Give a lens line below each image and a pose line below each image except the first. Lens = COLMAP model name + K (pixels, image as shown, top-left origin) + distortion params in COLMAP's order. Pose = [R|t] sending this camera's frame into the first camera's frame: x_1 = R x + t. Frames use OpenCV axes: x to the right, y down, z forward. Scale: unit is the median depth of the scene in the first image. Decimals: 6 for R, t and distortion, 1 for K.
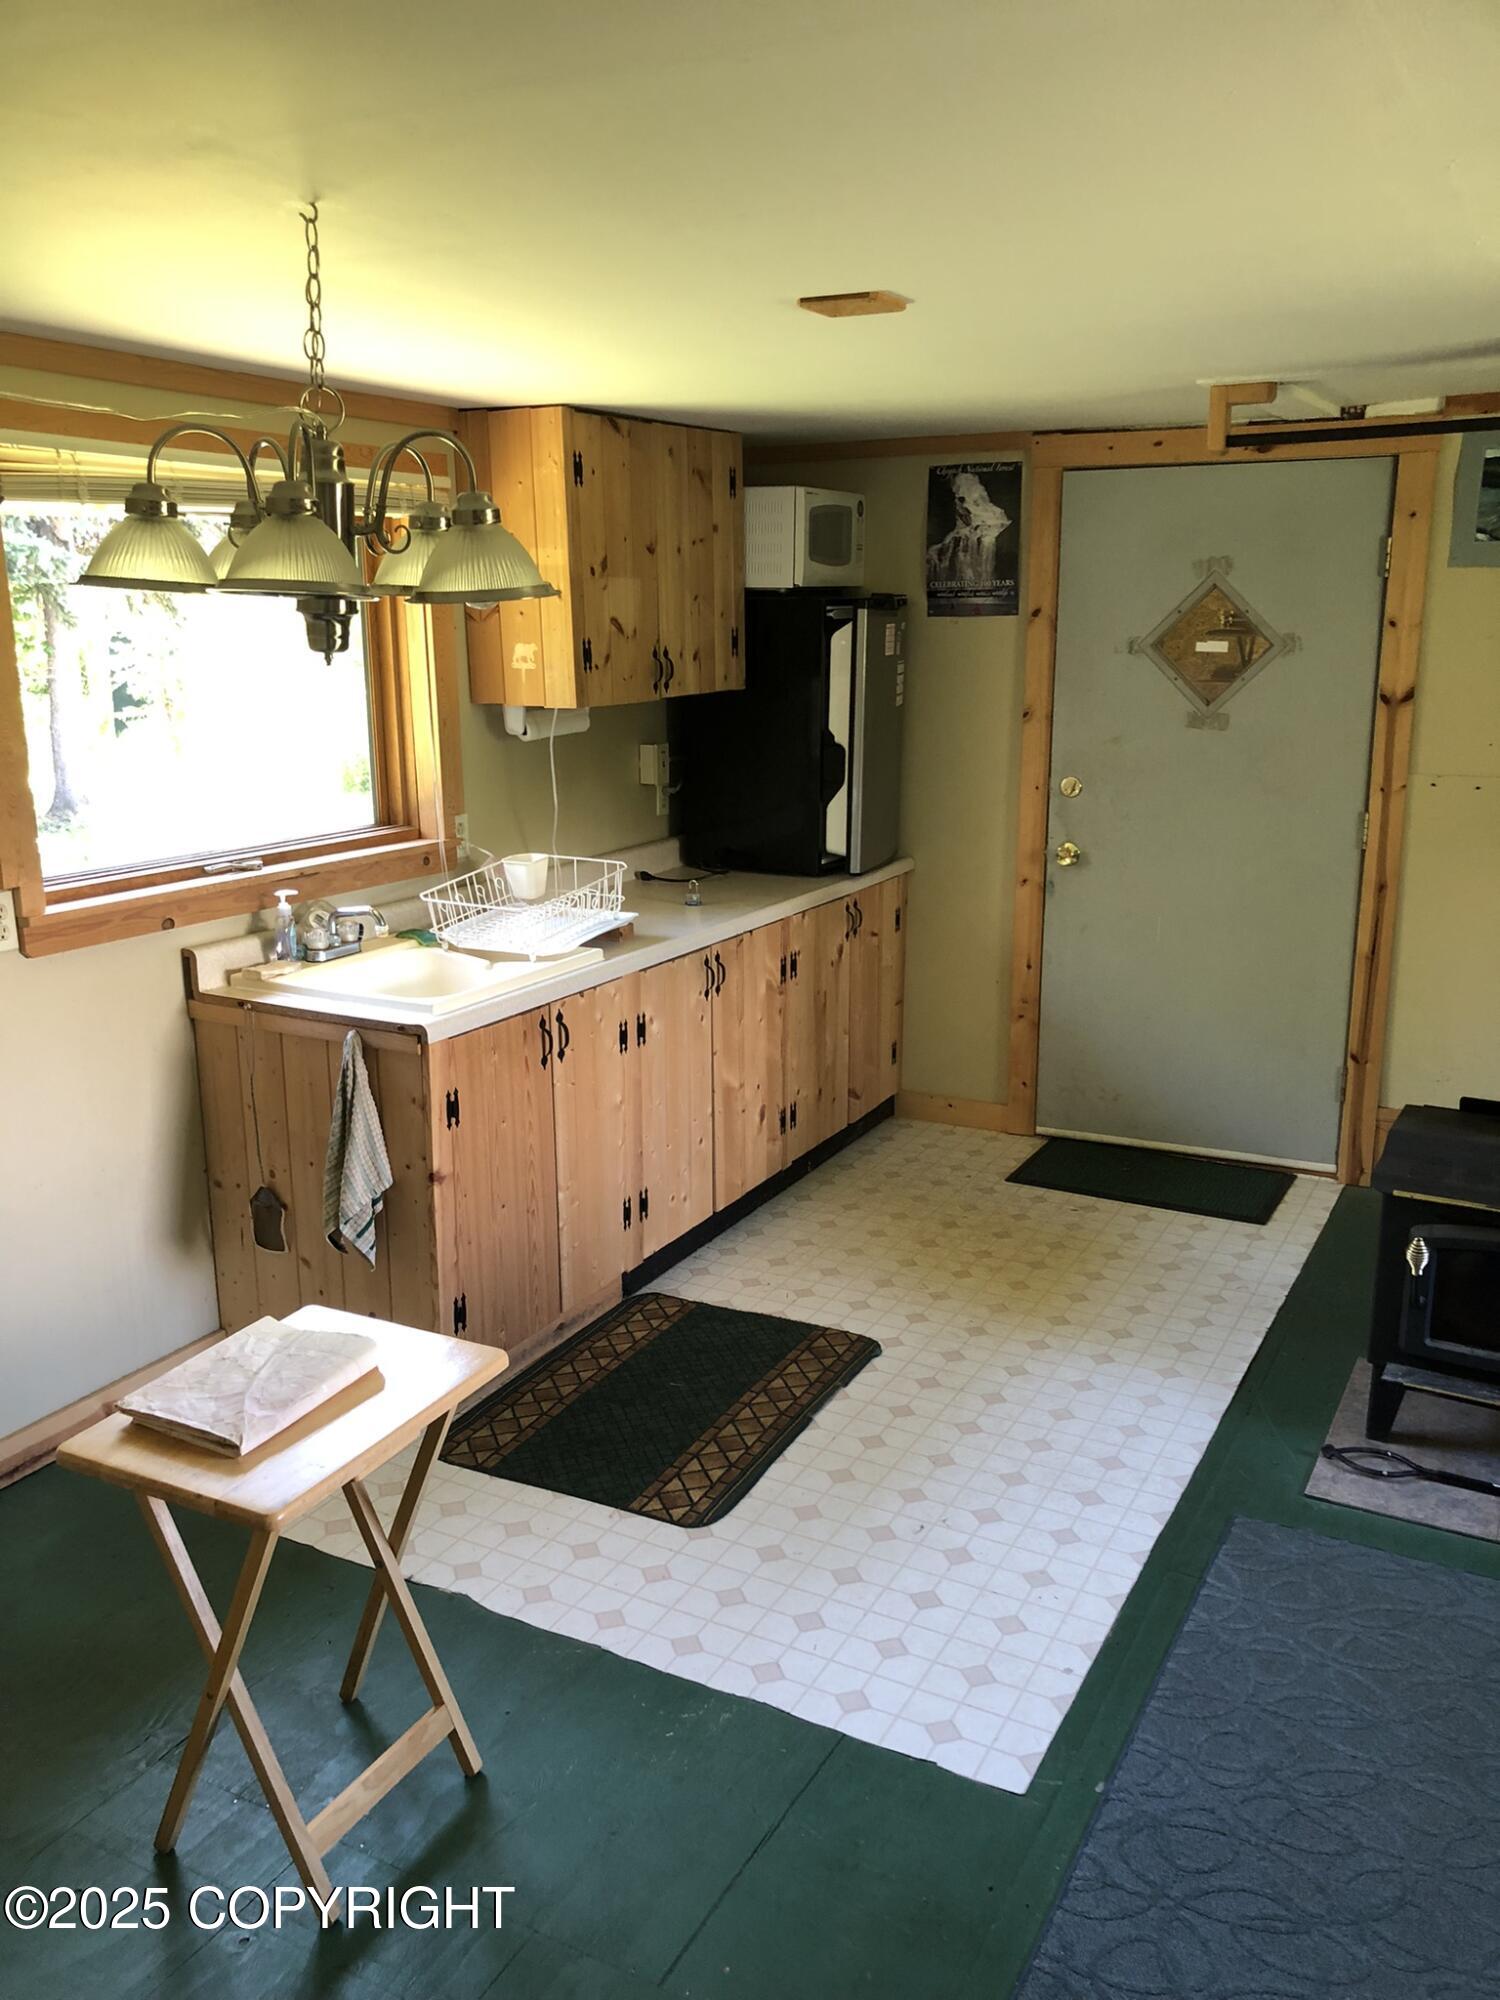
lens RADIAL K [[1645.8, 0, 742.3], [0, 1645.8, 1005.2], [0, 0, 1]] dist [0.023369, 0.003176]
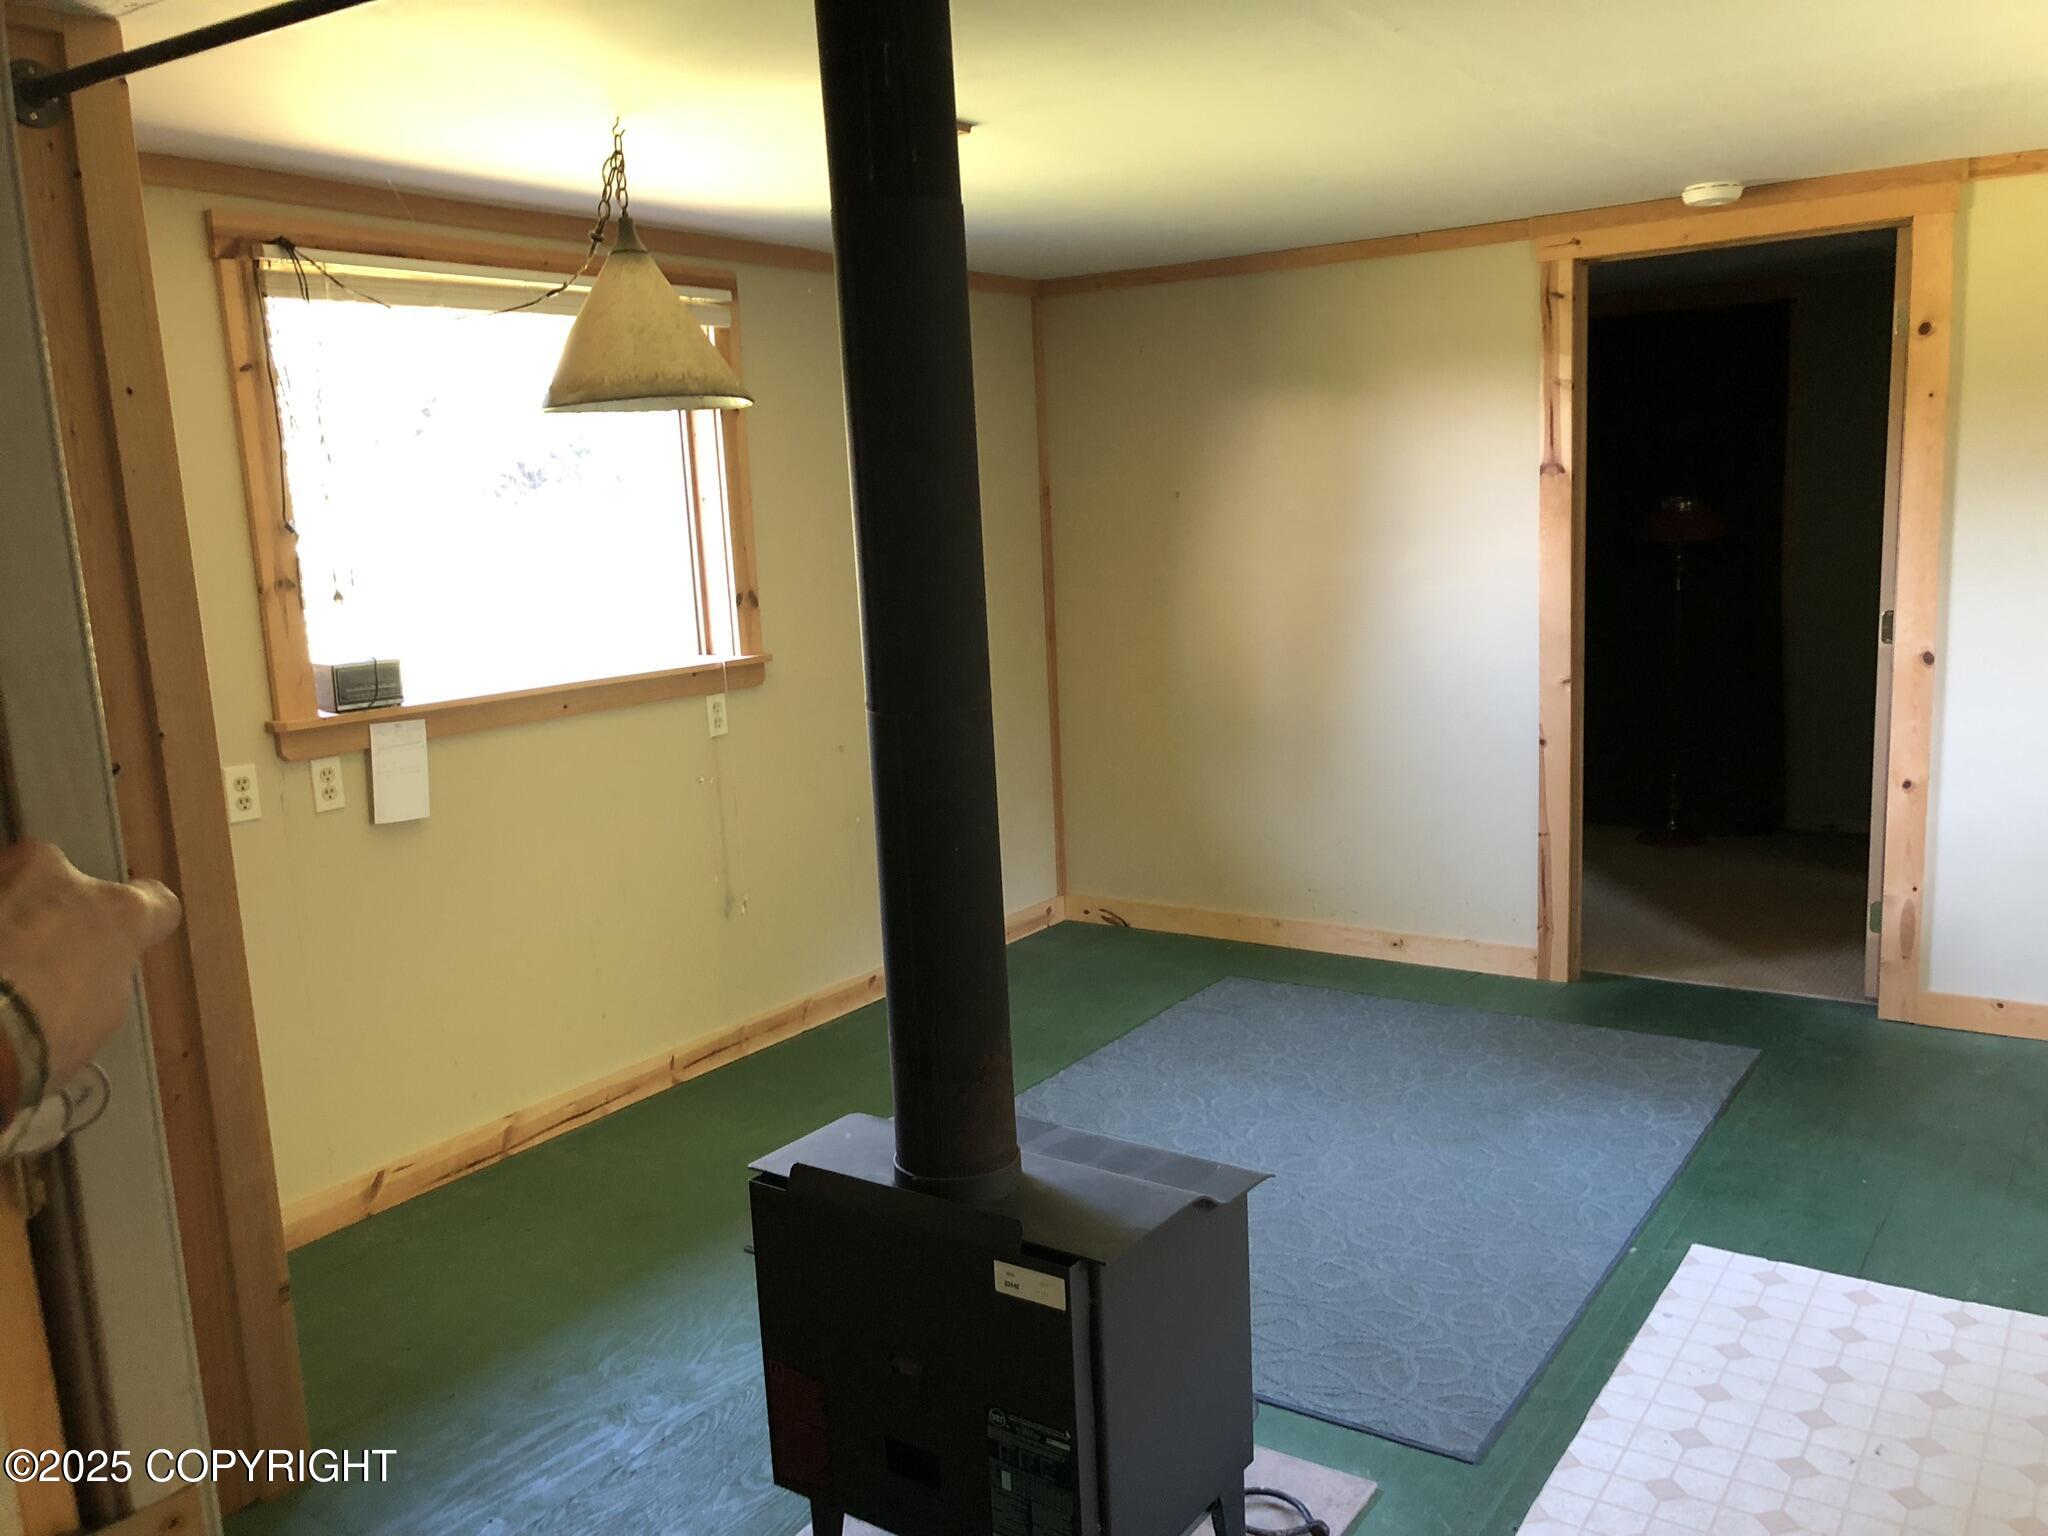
lens RADIAL K [[1685.3, 0, 1038.7], [0, 1685.3, 772.4], [0, 0, 1]] dist [0.023369, 0.003176]
pose [[-0.994377, 0.029304, 0.101763, 0.333693], [0.067534, 0.915665, 0.396228, -0.272080], [-0.081570, 0.400873, -0.912495, 1.313276]]
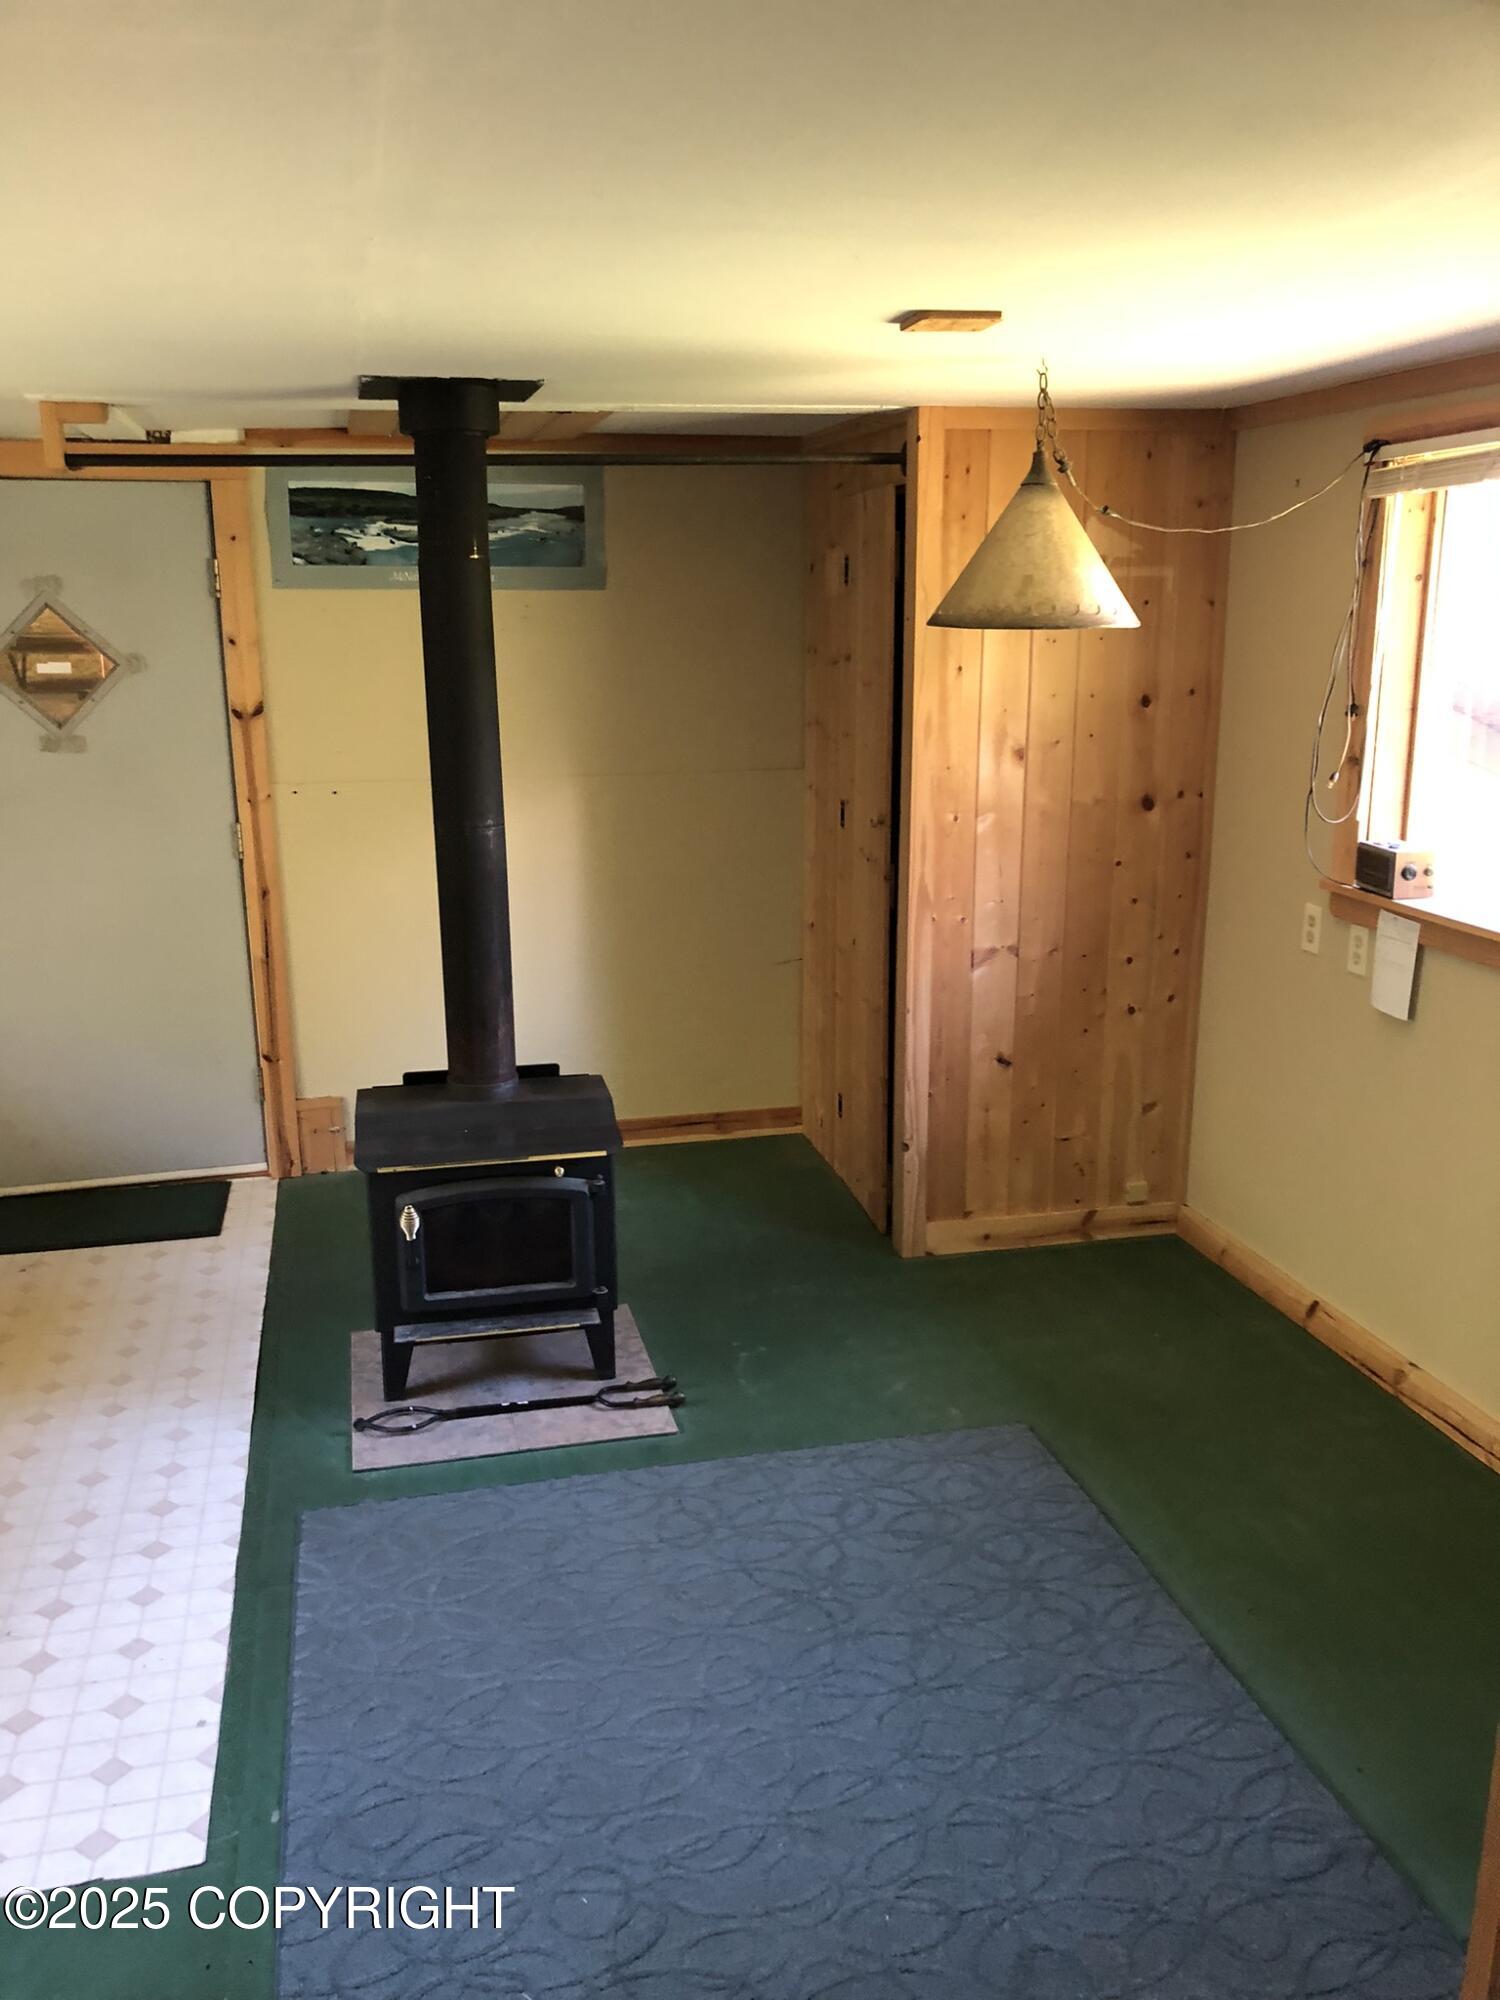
lens RADIAL K [[1645.8, 0, 720.5], [0, 1645.8, 1001.9], [0, 0, 1]] dist [0.023369, 0.003176]
pose [[0.755643, -0.156218, 0.636082, -0.086536], [0.161982, 0.985546, 0.049615, -0.010189], [-0.634638, 0.065543, 0.770025, 0.019173]]
